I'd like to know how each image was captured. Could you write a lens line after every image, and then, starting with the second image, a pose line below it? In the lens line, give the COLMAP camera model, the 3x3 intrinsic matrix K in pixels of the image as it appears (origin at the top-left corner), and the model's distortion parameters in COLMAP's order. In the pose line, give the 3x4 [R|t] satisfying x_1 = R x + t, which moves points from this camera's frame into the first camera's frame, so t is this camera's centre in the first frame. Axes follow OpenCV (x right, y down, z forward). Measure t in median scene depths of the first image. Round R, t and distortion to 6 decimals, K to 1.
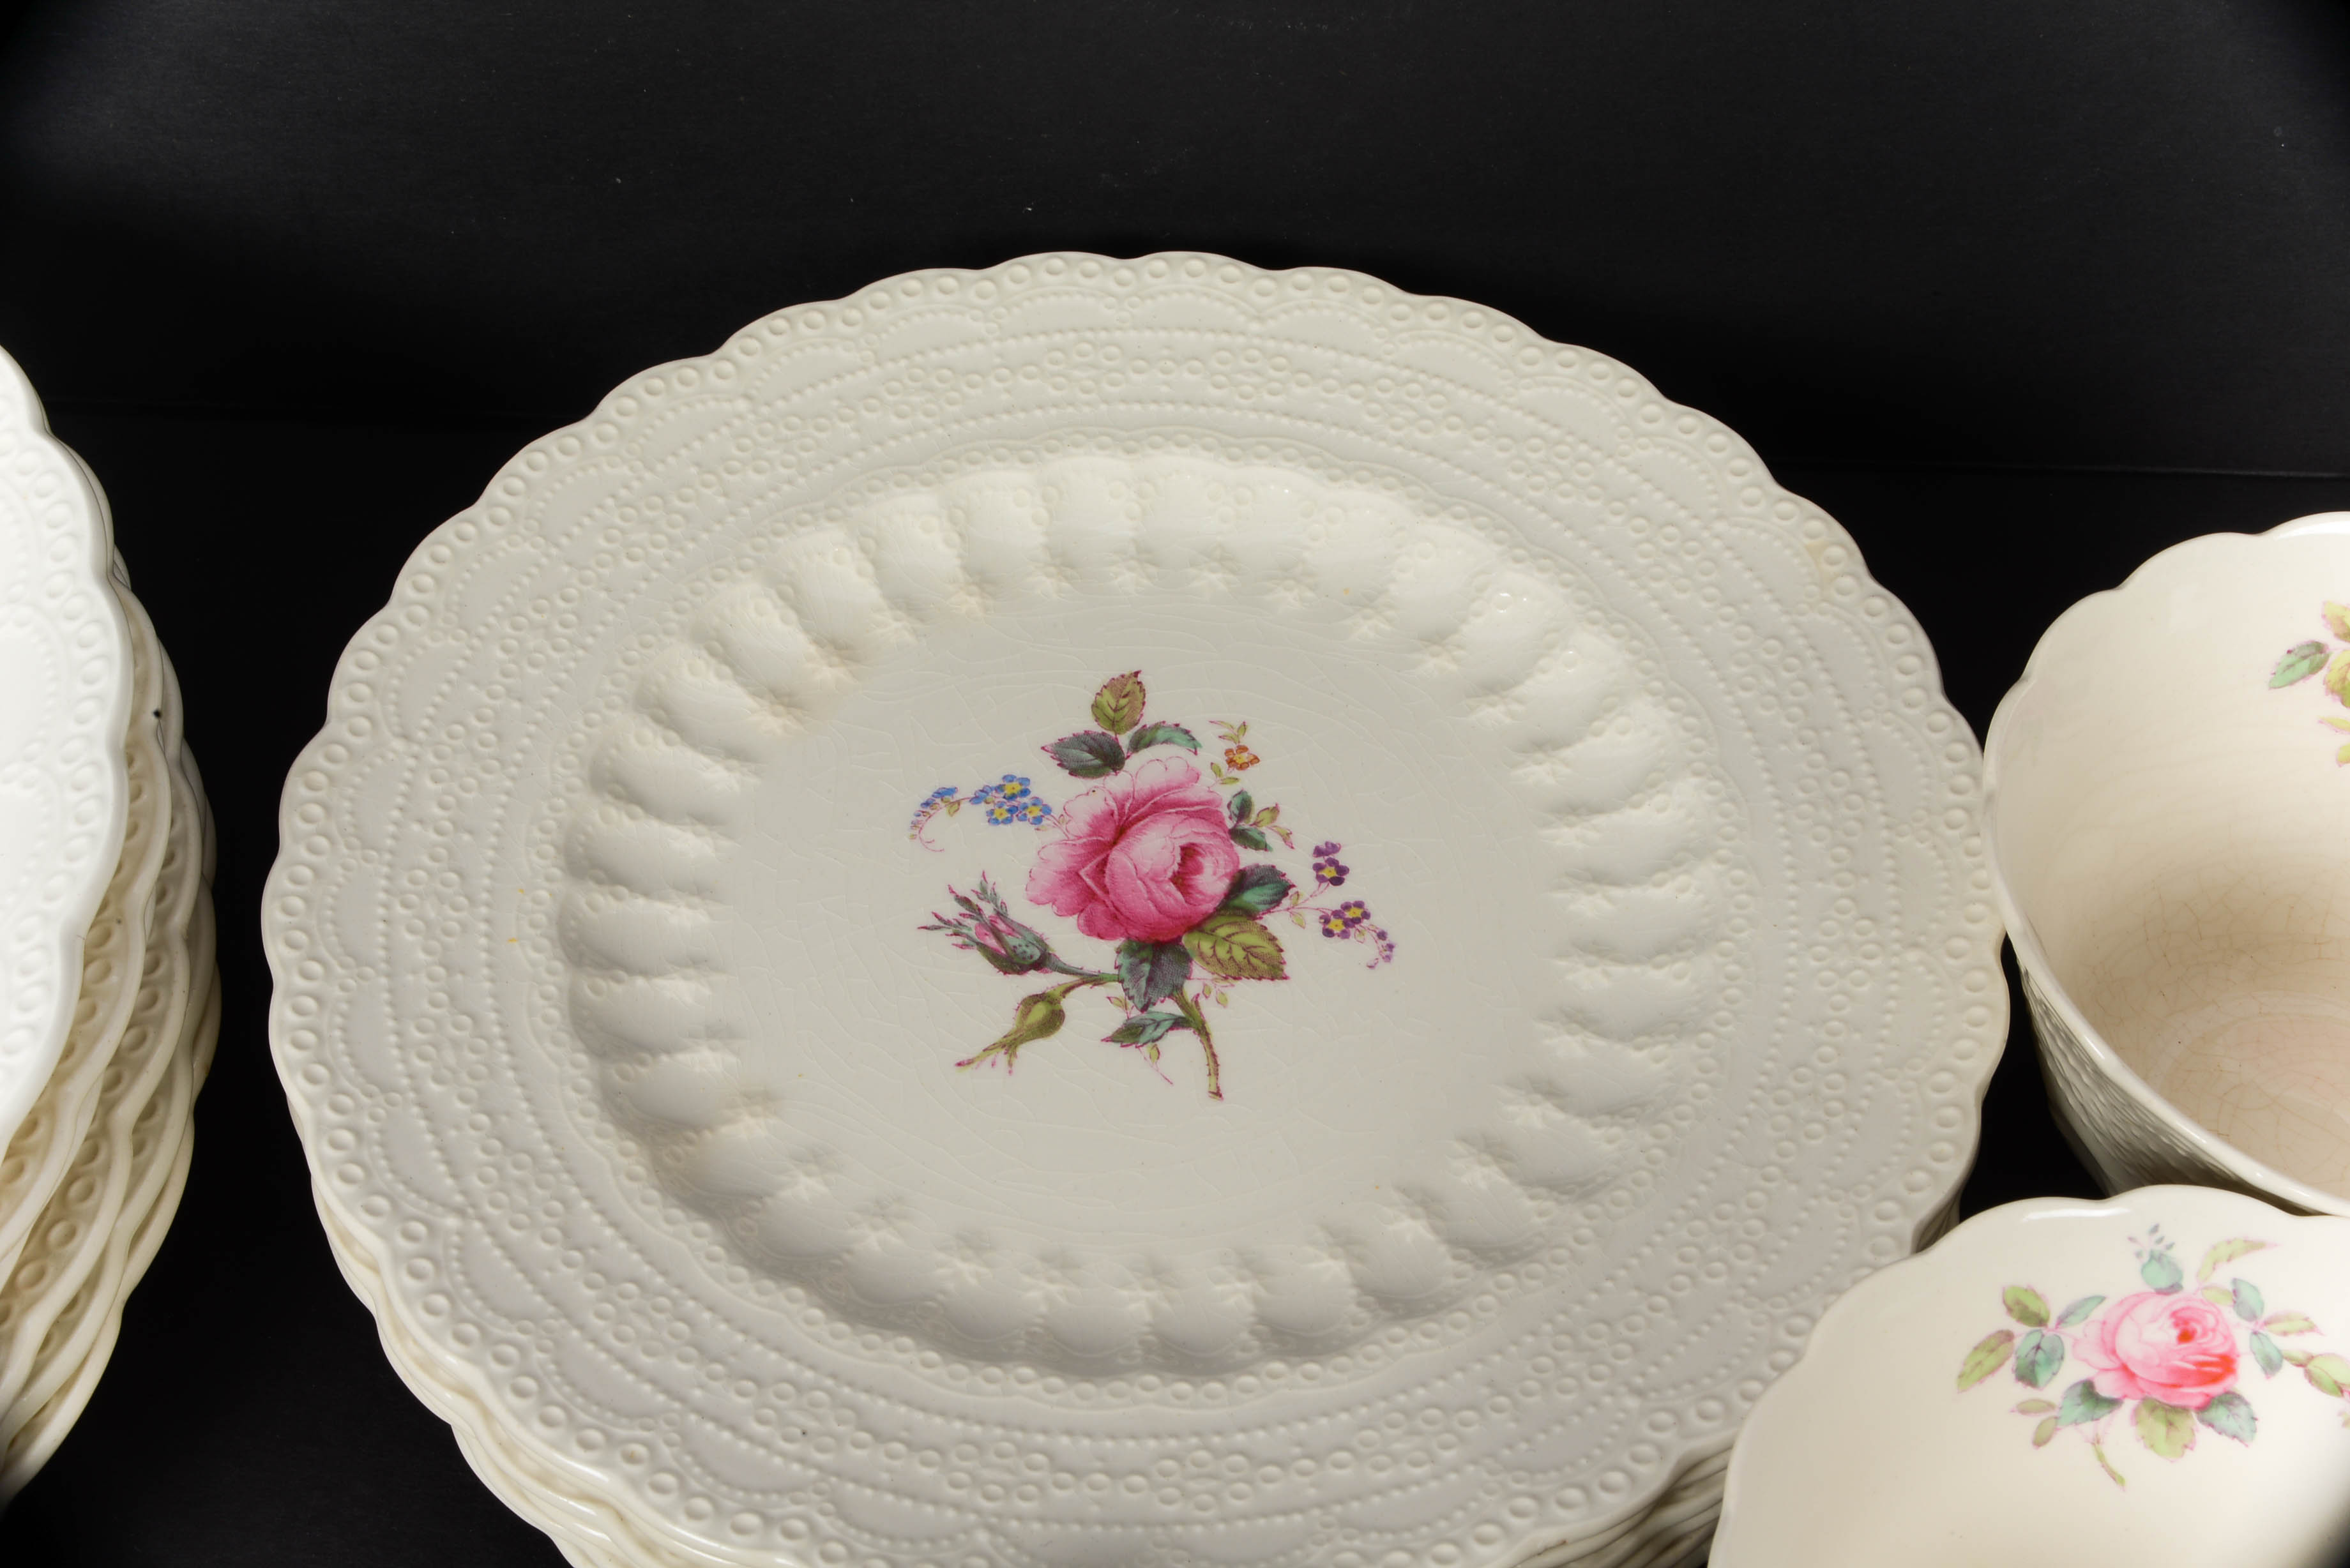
lens RADIAL K [[3368.2, 0, 1189.7], [0, 3368.2, 793.1], [0, 0, 1]] dist [0.026269, 0.000000]
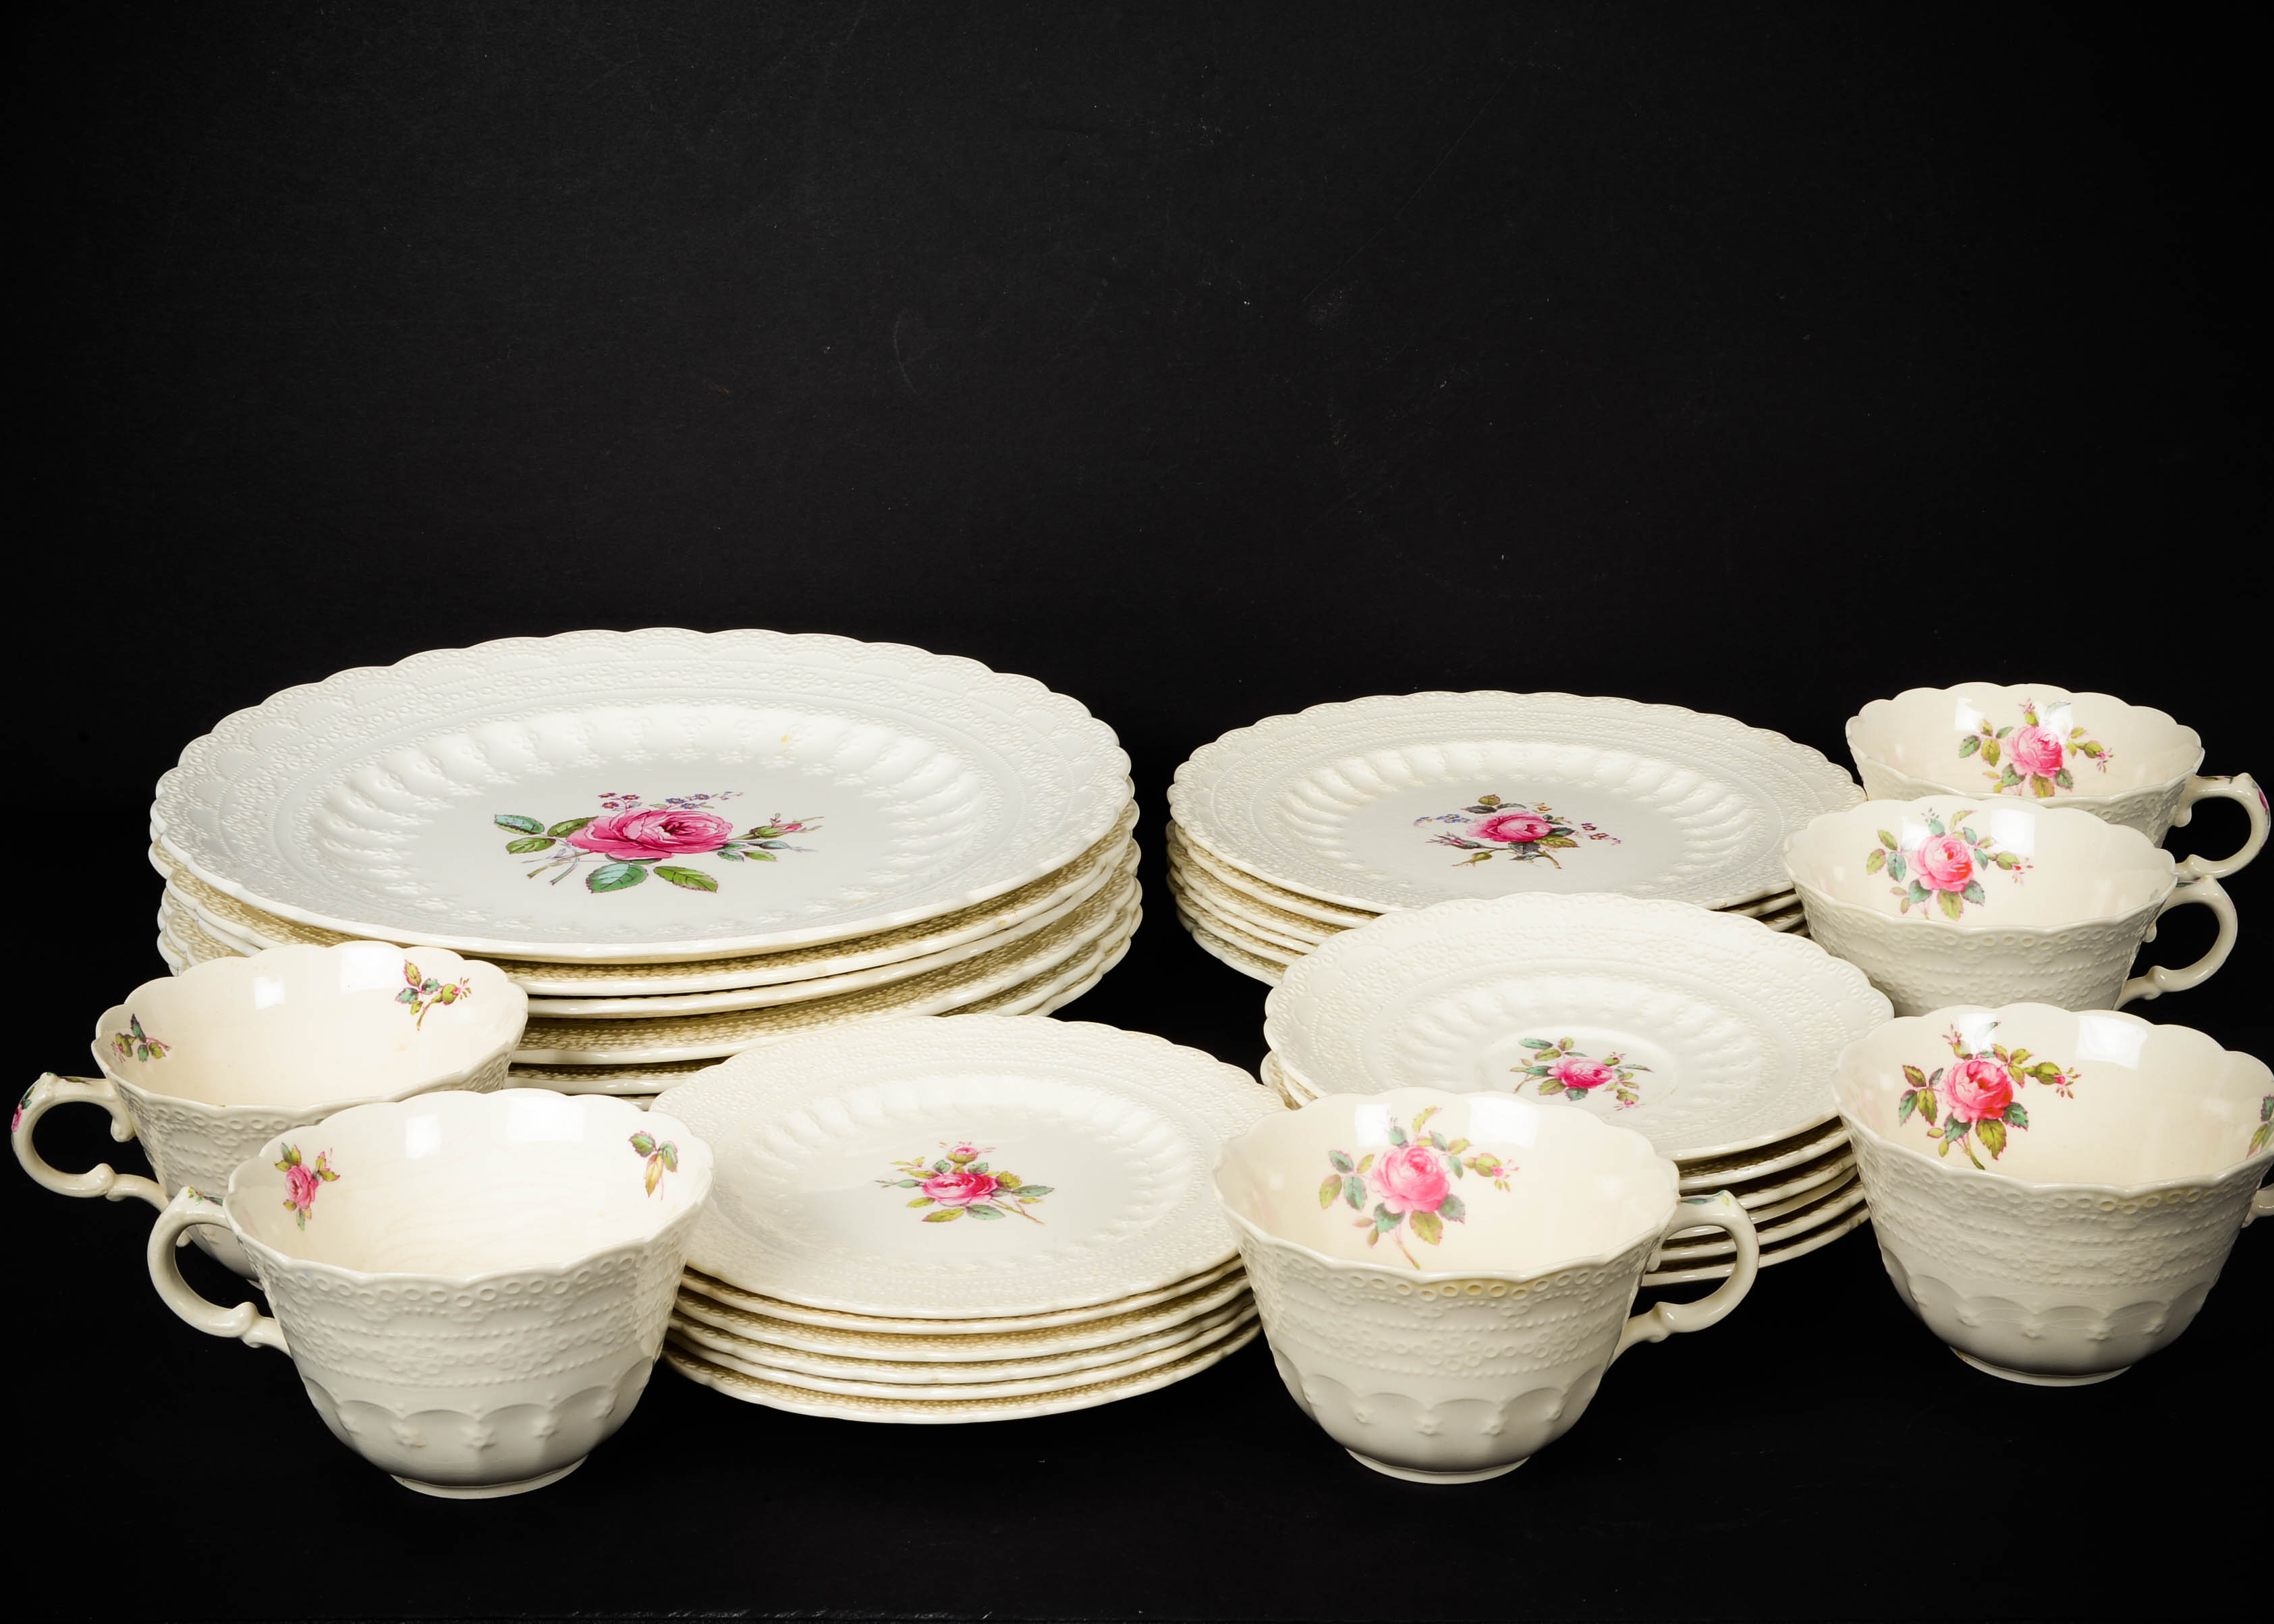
lens RADIAL K [[3276.9, 0, 1136.1], [0, 3276.9, 823.9], [0, 0, 1]] dist [0.003403, 0.000000]
pose [[0.999319, -0.025251, 0.026893, -0.403396], [0.035577, 0.852387, -0.521700, 1.437918], [-0.009750, 0.522302, 0.852705, -1.172941]]
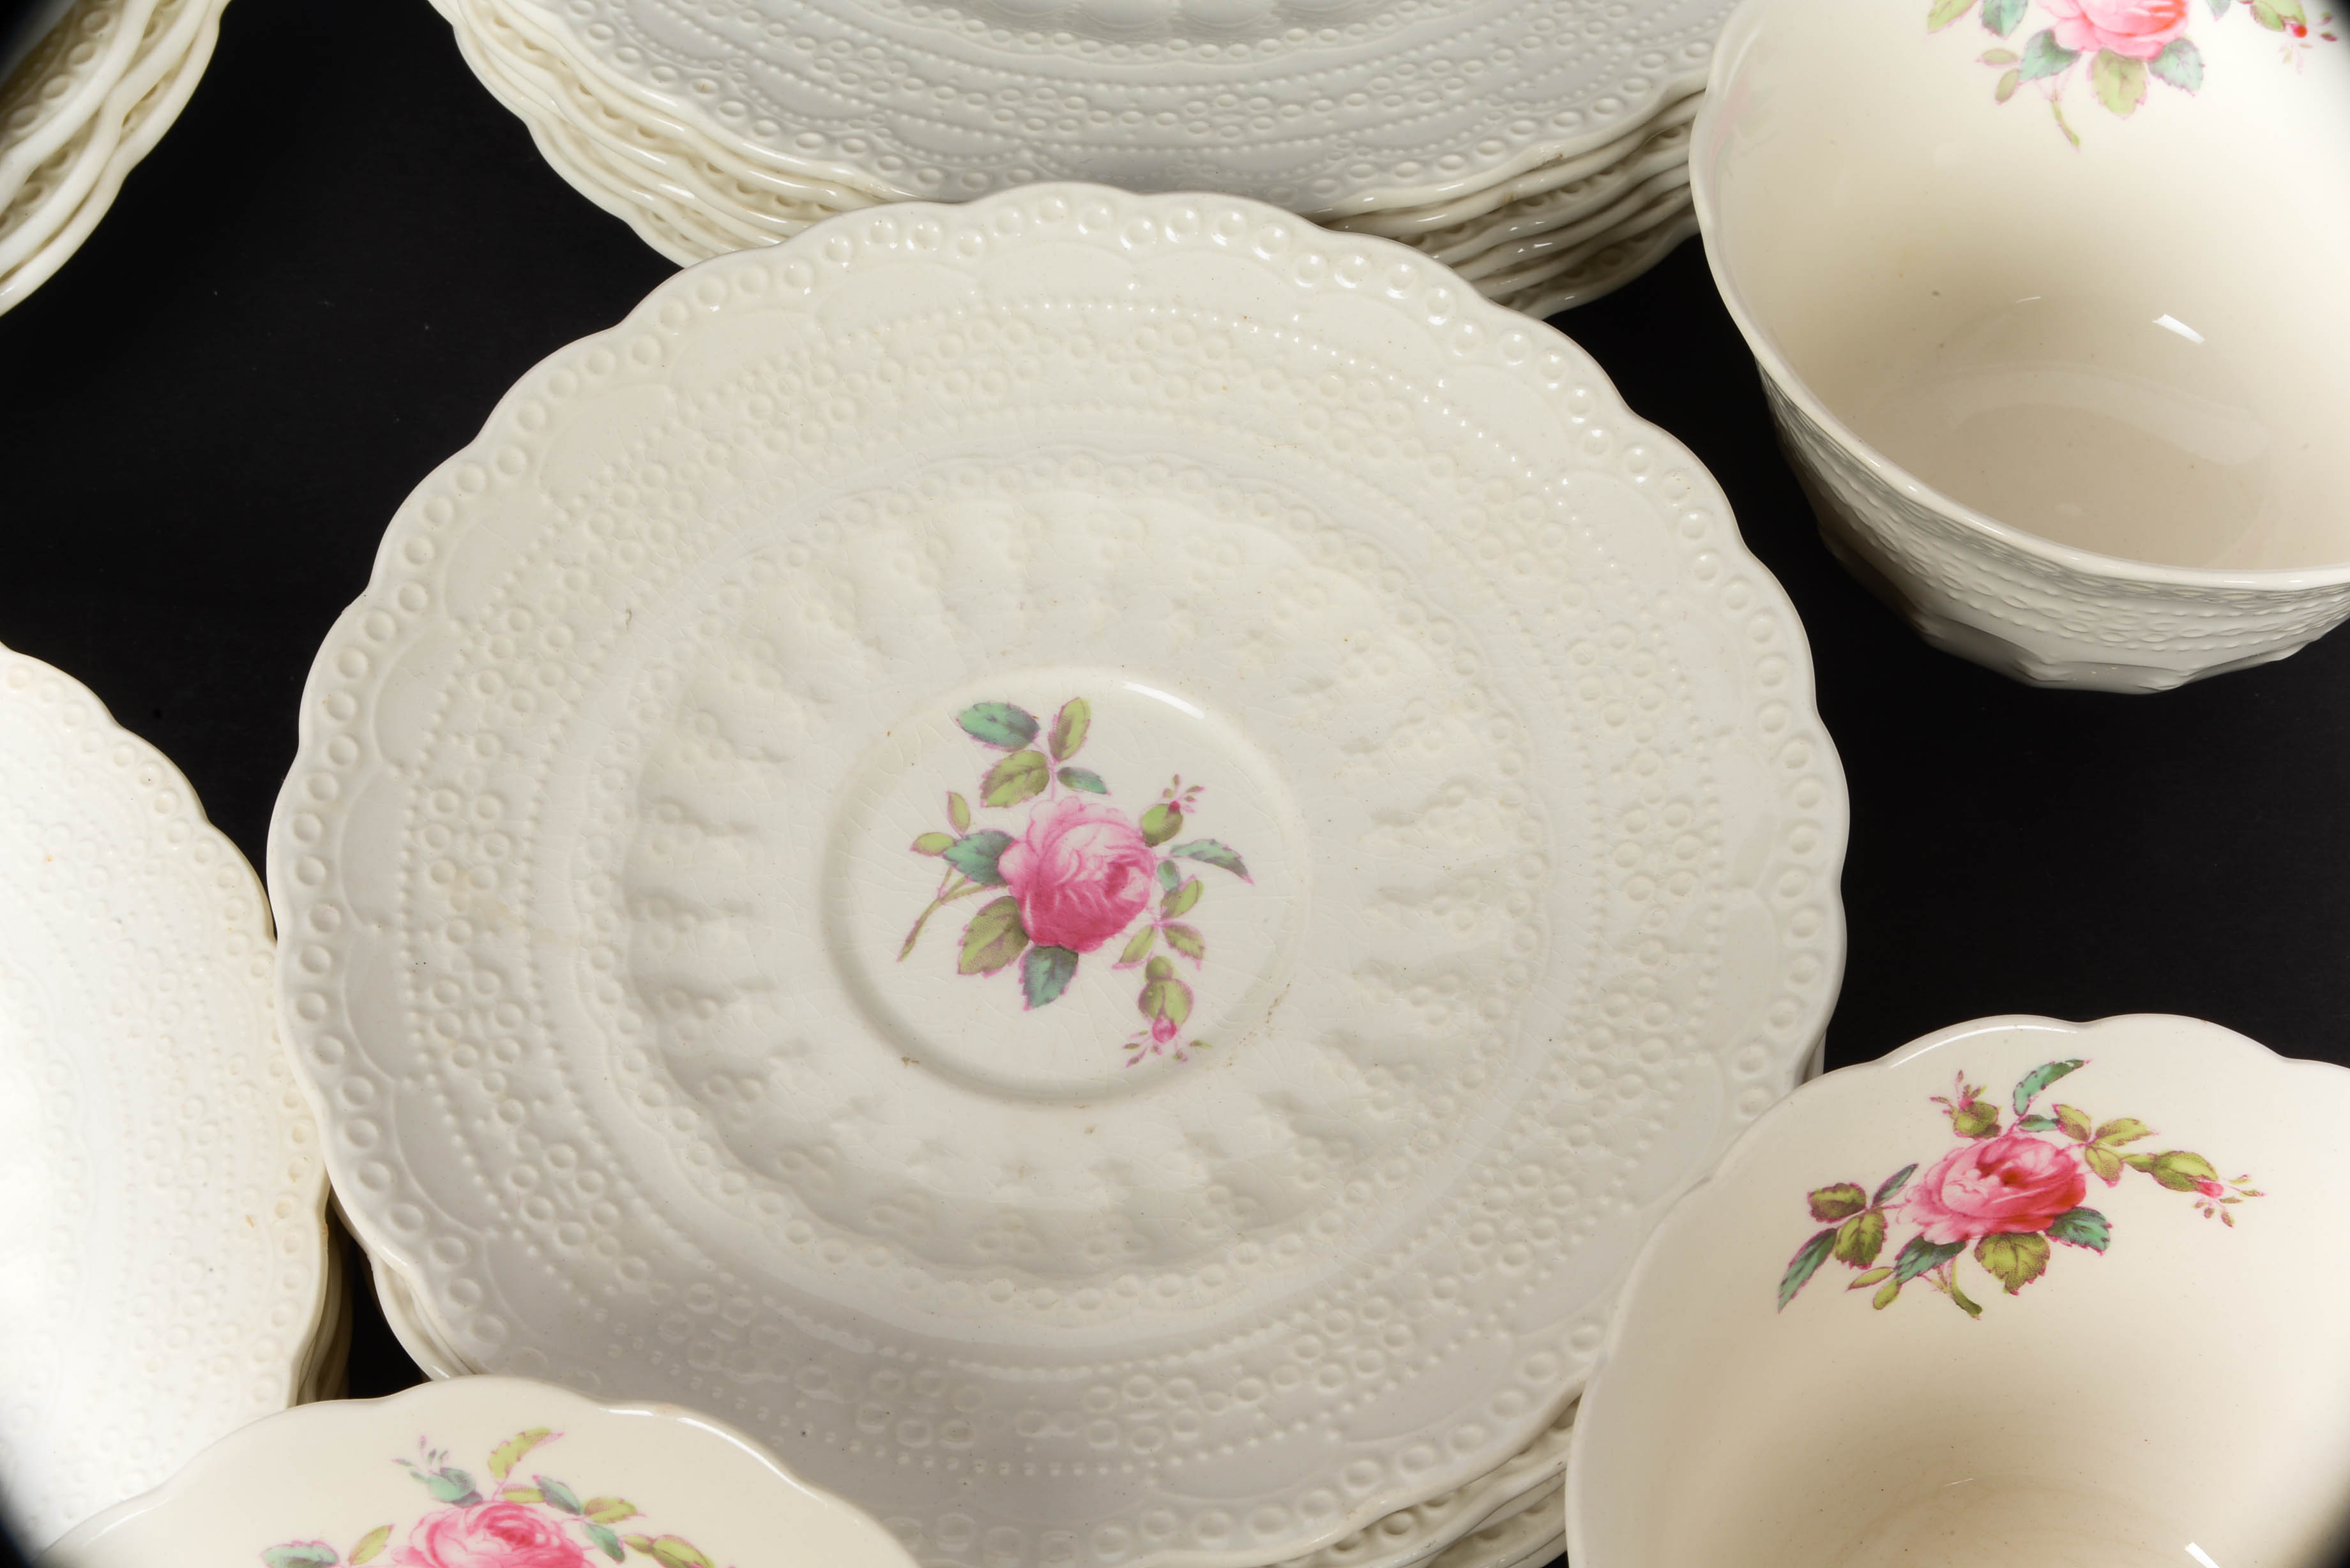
lens RADIAL K [[3368.2, 0, 1182.2], [0, 3368.2, 786.0], [0, 0, 1]] dist [0.026269, 0.000000]
pose [[0.999999, -0.000643, -0.001580, -0.009557], [0.000896, 0.986105, 0.166122, 0.233456], [0.001451, -0.166123, 0.986104, -0.105310]]
